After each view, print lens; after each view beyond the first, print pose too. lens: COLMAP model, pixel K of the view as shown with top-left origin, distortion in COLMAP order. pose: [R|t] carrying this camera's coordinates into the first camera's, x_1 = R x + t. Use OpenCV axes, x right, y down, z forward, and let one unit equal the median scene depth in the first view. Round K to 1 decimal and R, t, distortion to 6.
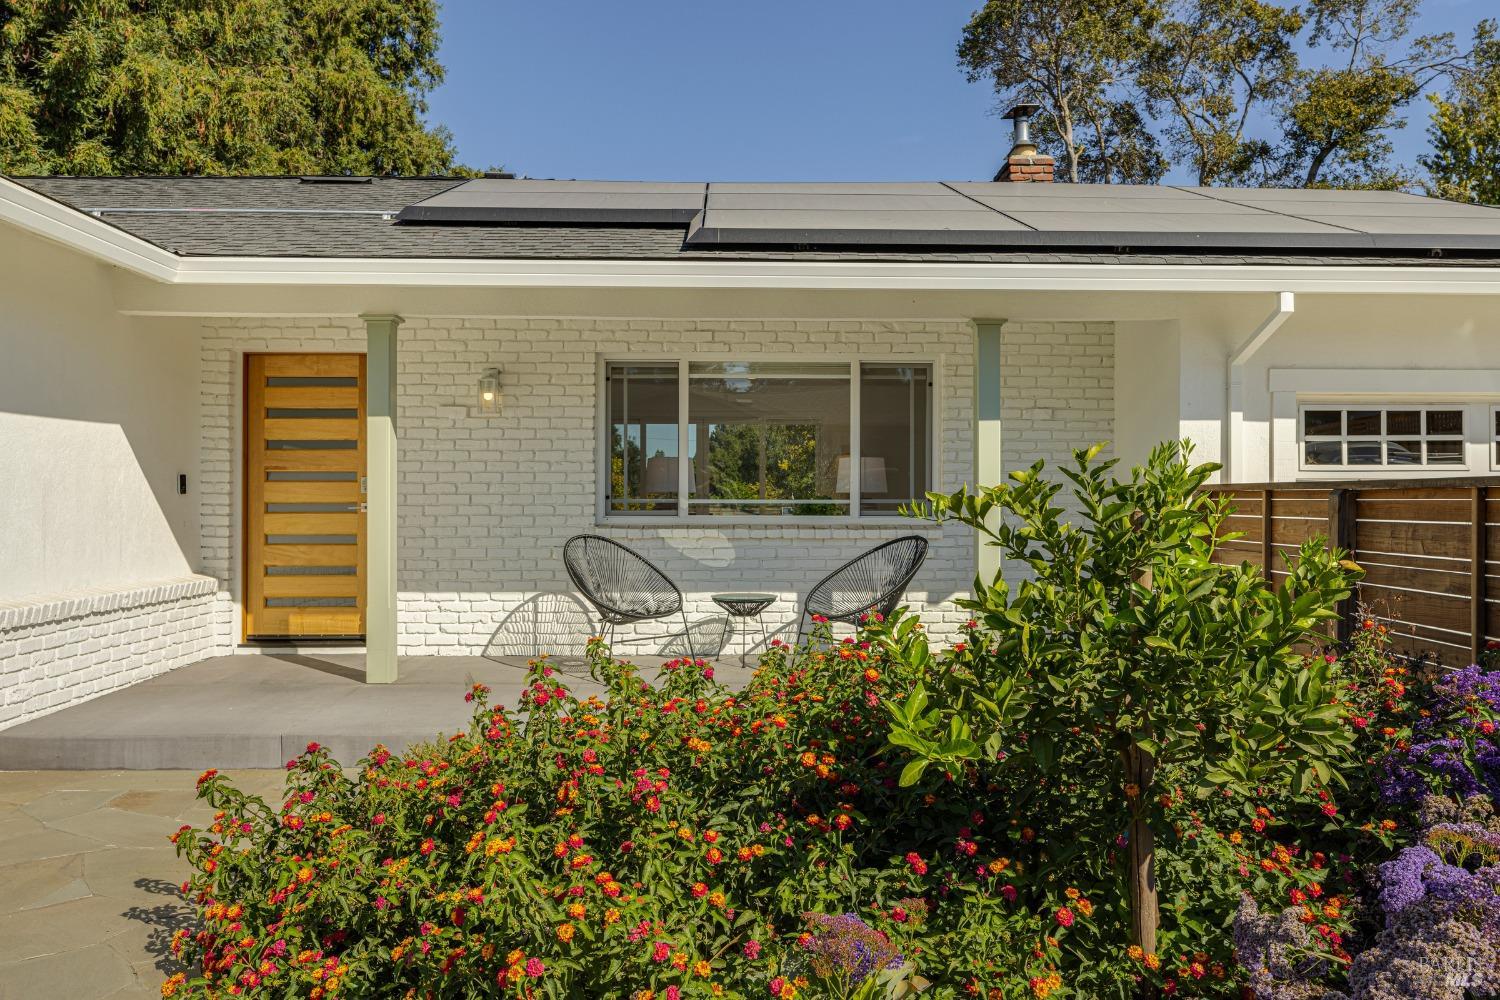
lens RADIAL K [[757.2, 0, 750.9], [0, 757.2, 594.9], [0, 0, 1]] dist [0.001111, 0.000102]
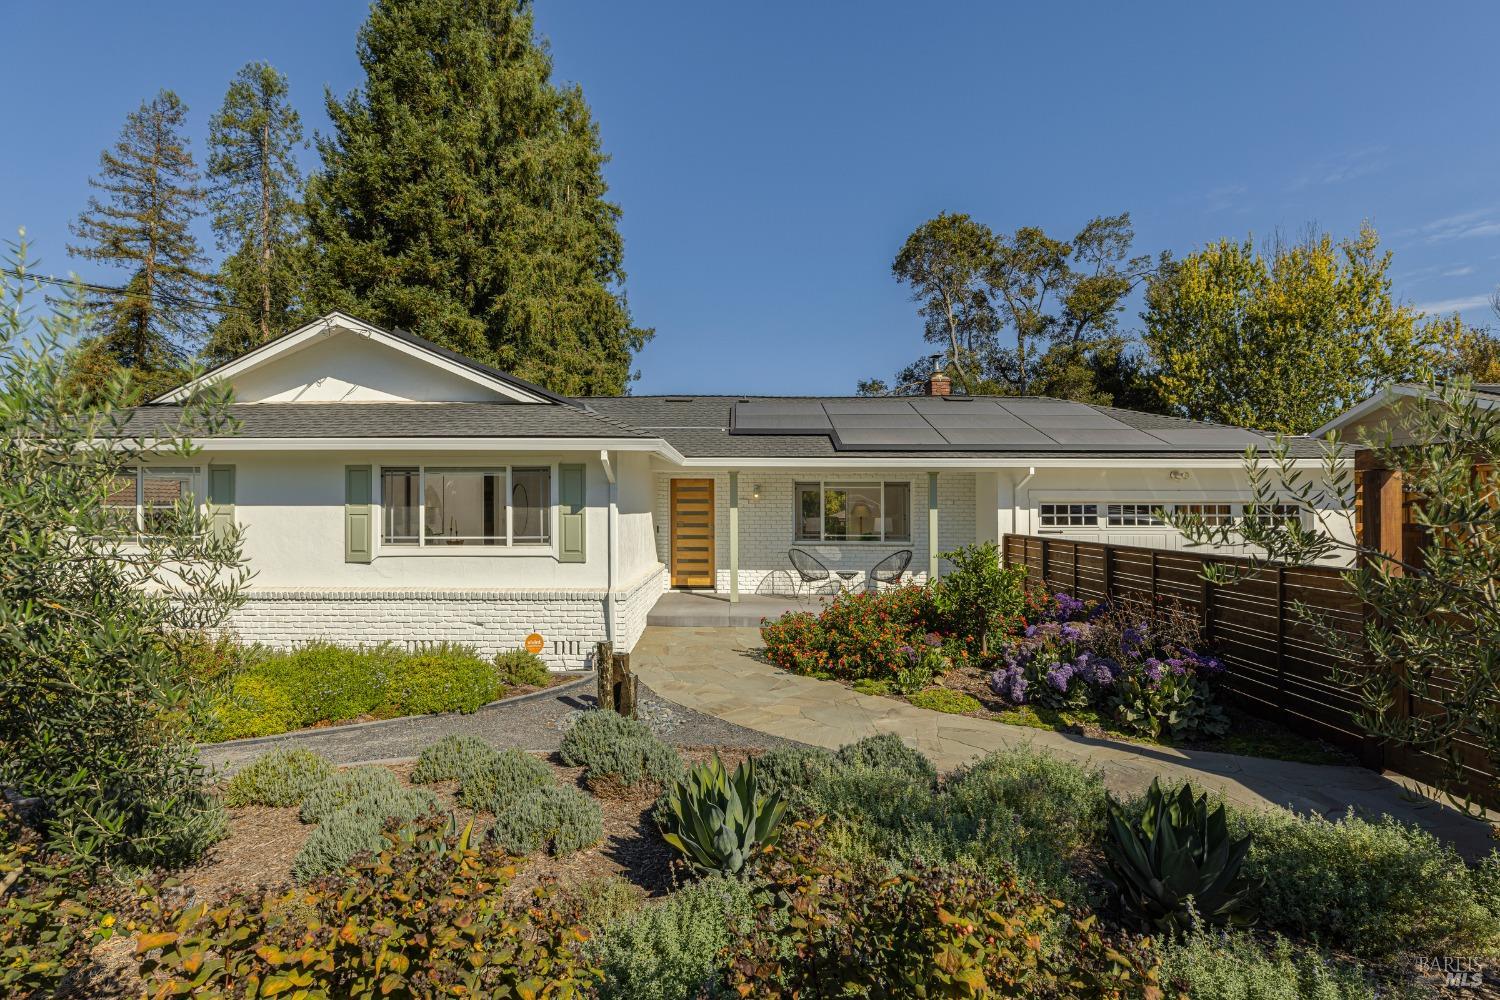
lens RADIAL K [[744.4, 0, 775.7], [0, 744.4, 506.8], [0, 0, 1]] dist [0.006457, -0.000067]
pose [[0.982432, 0.025189, 0.184913, -0.675988], [-0.011525, 0.997147, -0.074600, -0.026417], [-0.186265, 0.071159, 0.979919, -1.393971]]
